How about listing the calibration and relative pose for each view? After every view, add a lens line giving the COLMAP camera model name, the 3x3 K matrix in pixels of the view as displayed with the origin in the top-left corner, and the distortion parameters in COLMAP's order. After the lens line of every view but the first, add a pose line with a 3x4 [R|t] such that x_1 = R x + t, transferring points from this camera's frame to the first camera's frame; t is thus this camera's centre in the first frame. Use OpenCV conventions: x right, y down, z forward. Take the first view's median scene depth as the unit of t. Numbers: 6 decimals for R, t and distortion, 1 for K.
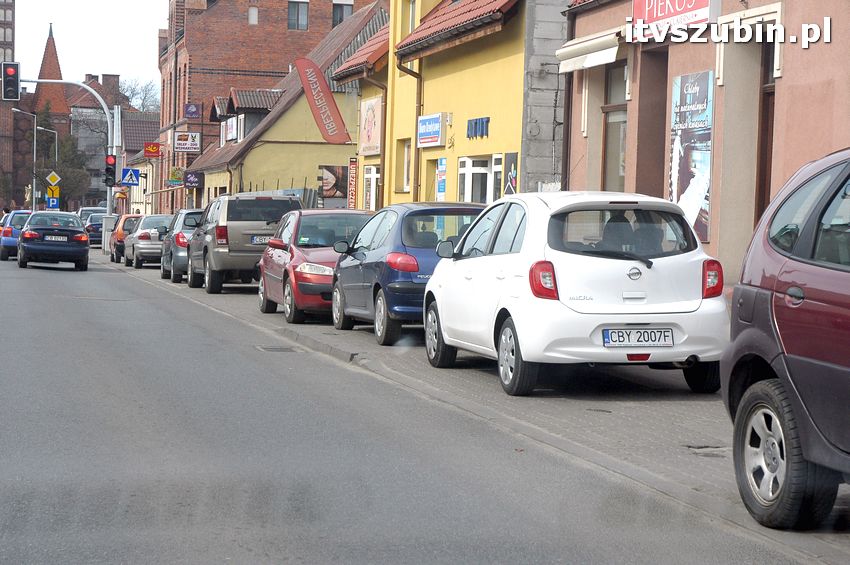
lens RADIAL K [[1894.2, 0, 429.1], [0, 1894.2, 283.4], [0, 0, 1]] dist [0.250369, 0.000000]
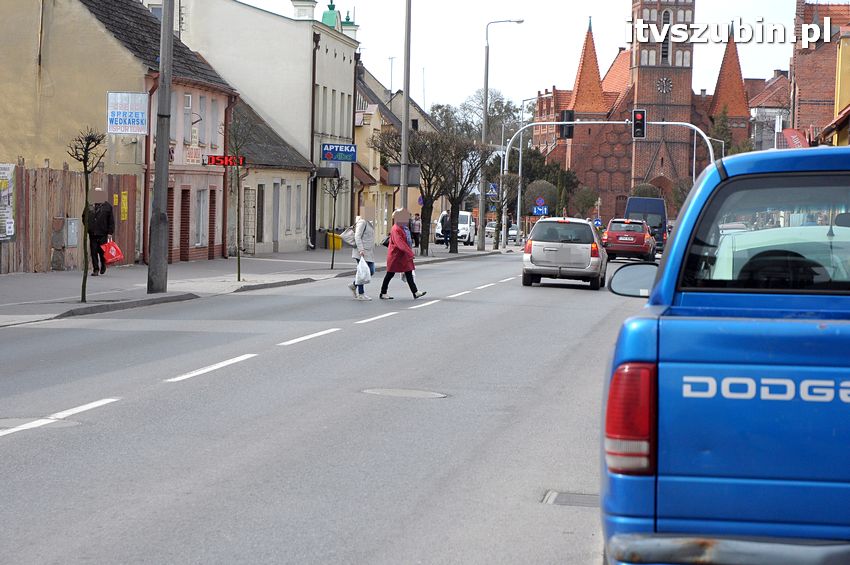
lens RADIAL K [[2506.7, 0, 433.0], [0, 2506.7, 280.6], [0, 0, 1]] dist [0.110265, 0.000000]
pose [[0.945889, 0.012148, -0.324263, 0.206695], [-0.016387, 0.999812, -0.010344, 0.020927], [0.324077, 0.015098, 0.945910, -0.663664]]
